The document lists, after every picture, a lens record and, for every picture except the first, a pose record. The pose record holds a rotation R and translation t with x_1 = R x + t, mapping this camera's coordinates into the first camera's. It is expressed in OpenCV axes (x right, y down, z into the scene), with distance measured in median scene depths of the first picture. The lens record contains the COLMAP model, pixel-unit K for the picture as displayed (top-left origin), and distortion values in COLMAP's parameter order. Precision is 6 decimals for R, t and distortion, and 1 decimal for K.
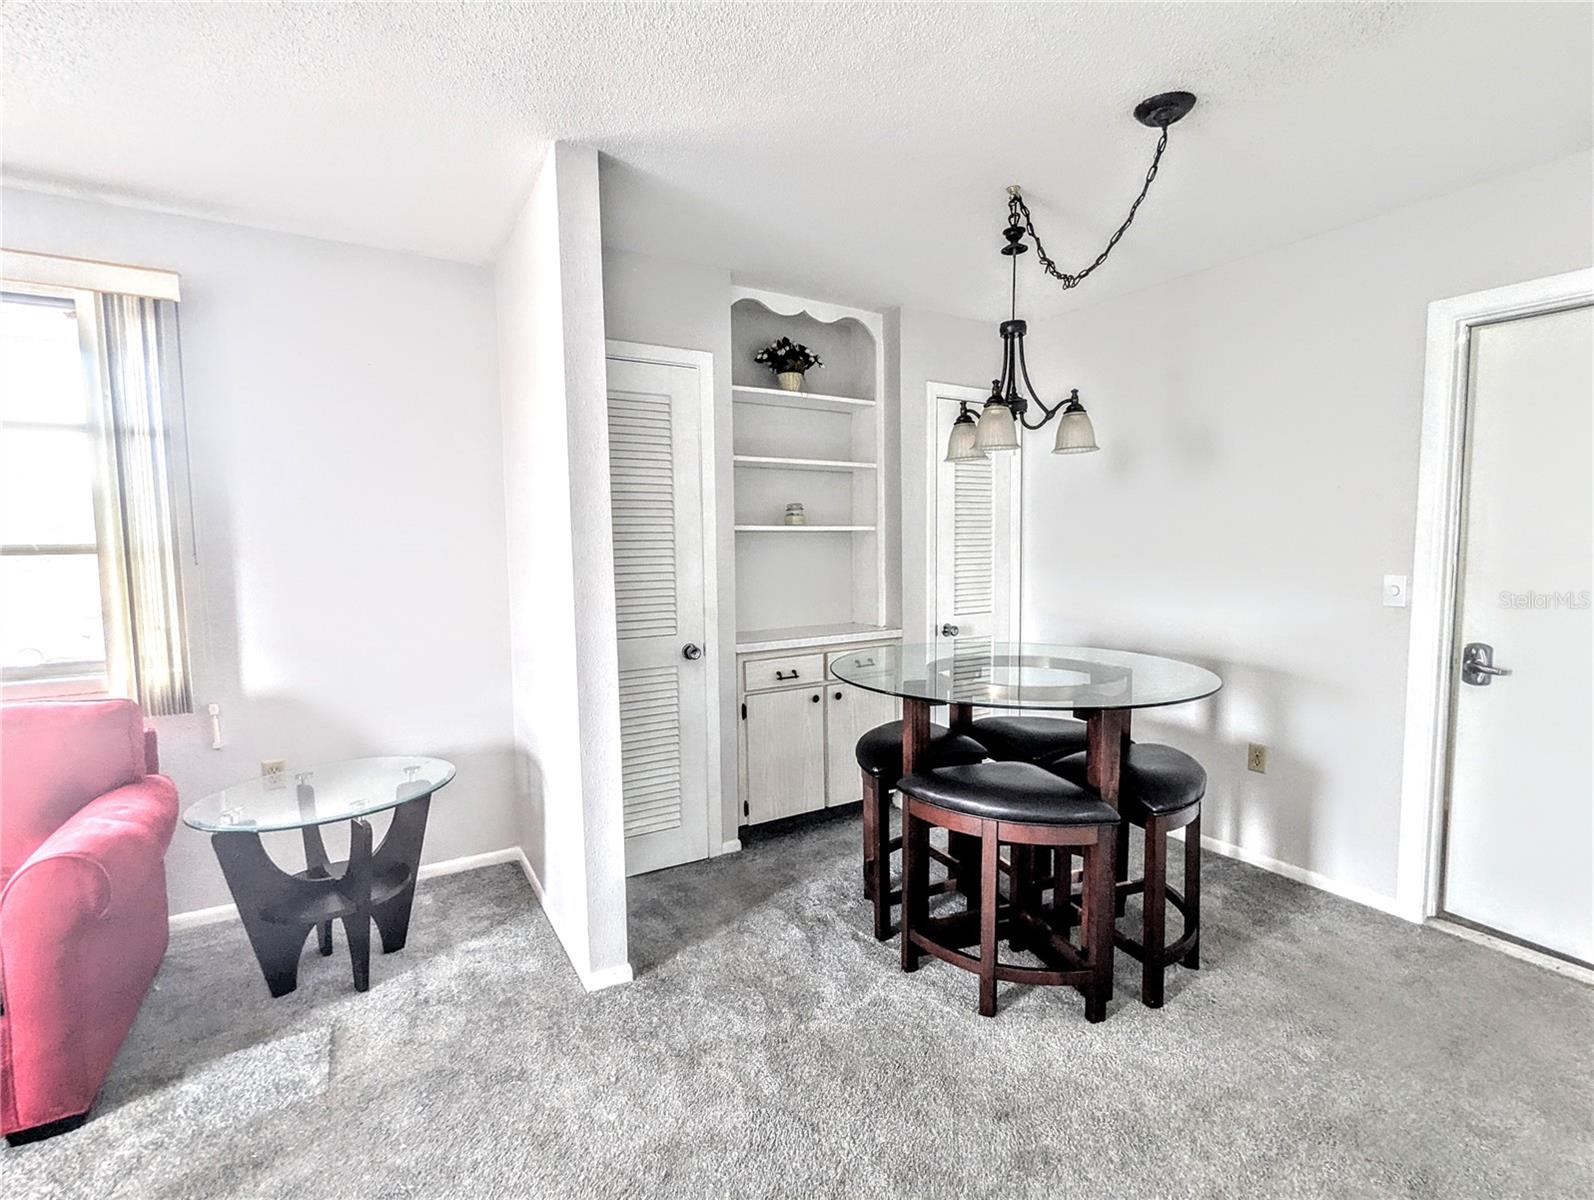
lens RADIAL K [[757.2, 0, 797.9], [0, 757.2, 602.2], [0, 0, 1]] dist [-0.010231, 0.005766]
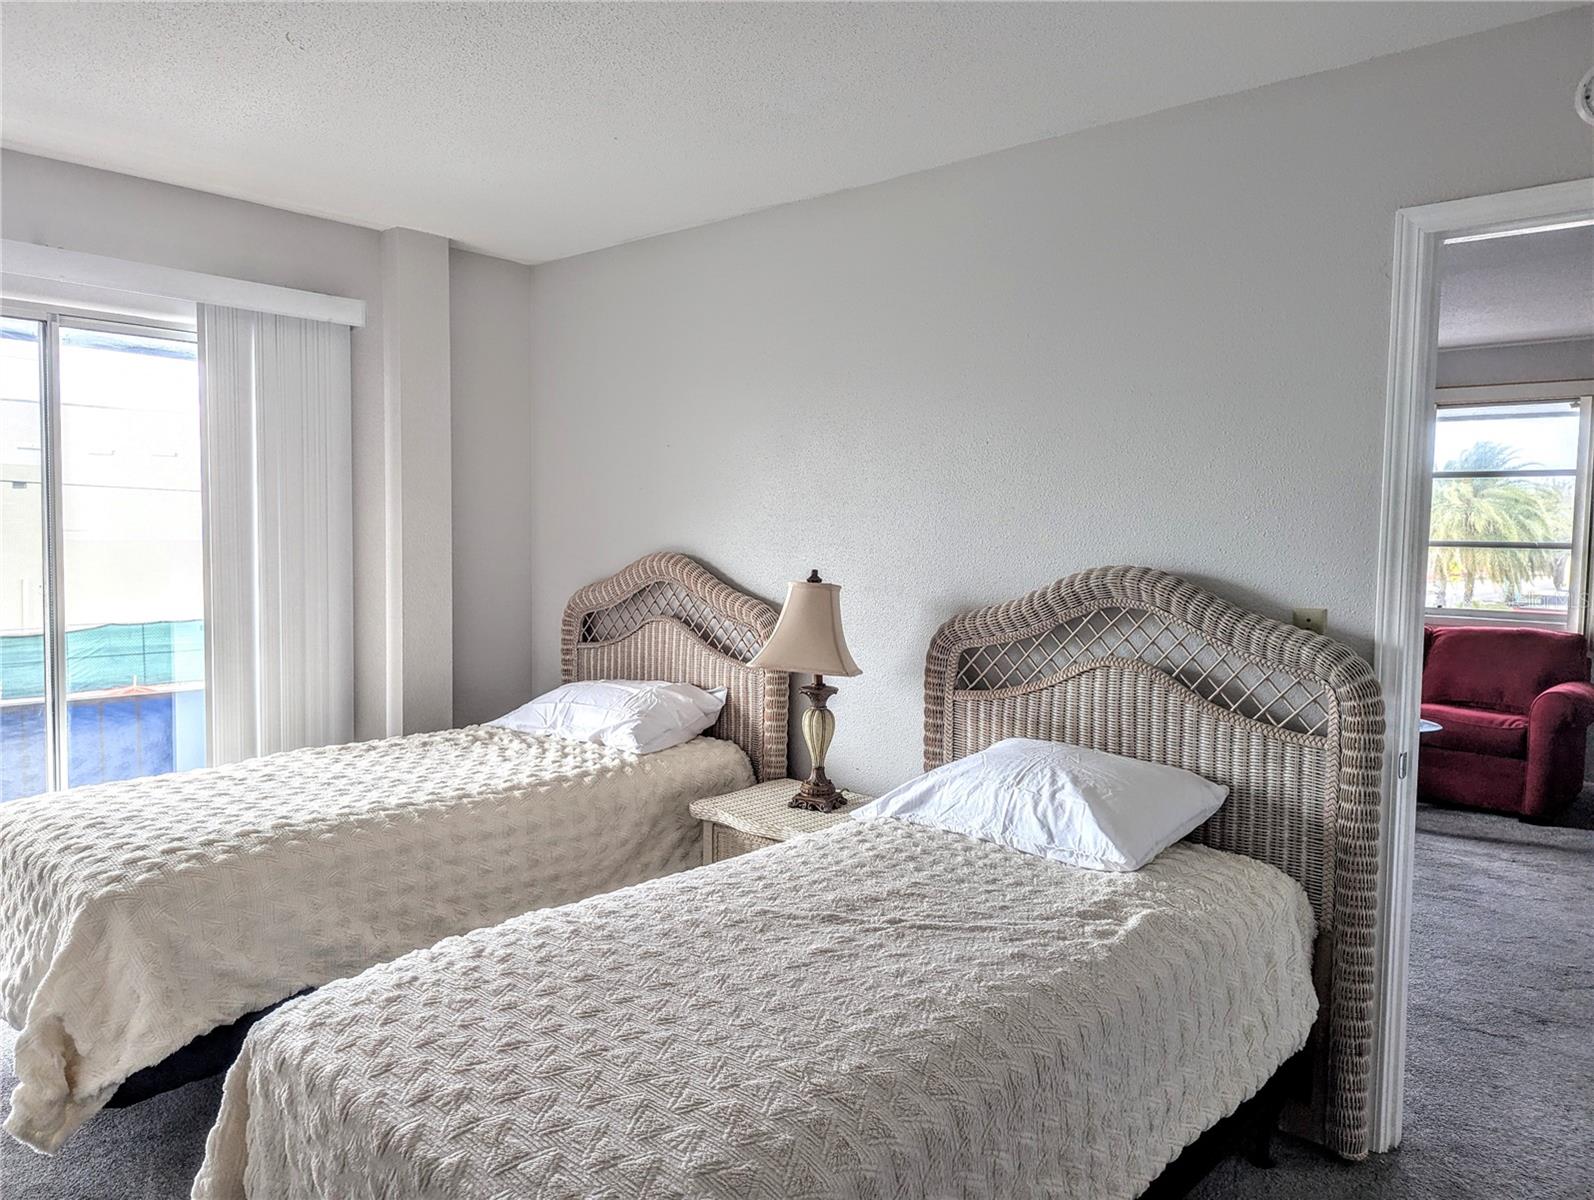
lens RADIAL K [[1120.7, 0, 782.6], [0, 1120.7, 599.6], [0, 0, 1]] dist [0.048205, -0.035349]
pose [[0.296093, 0.080405, -0.951769, 0.969214], [-0.092200, 0.994203, 0.055306, 0.069425], [0.950699, 0.071377, 0.301790, -1.426217]]
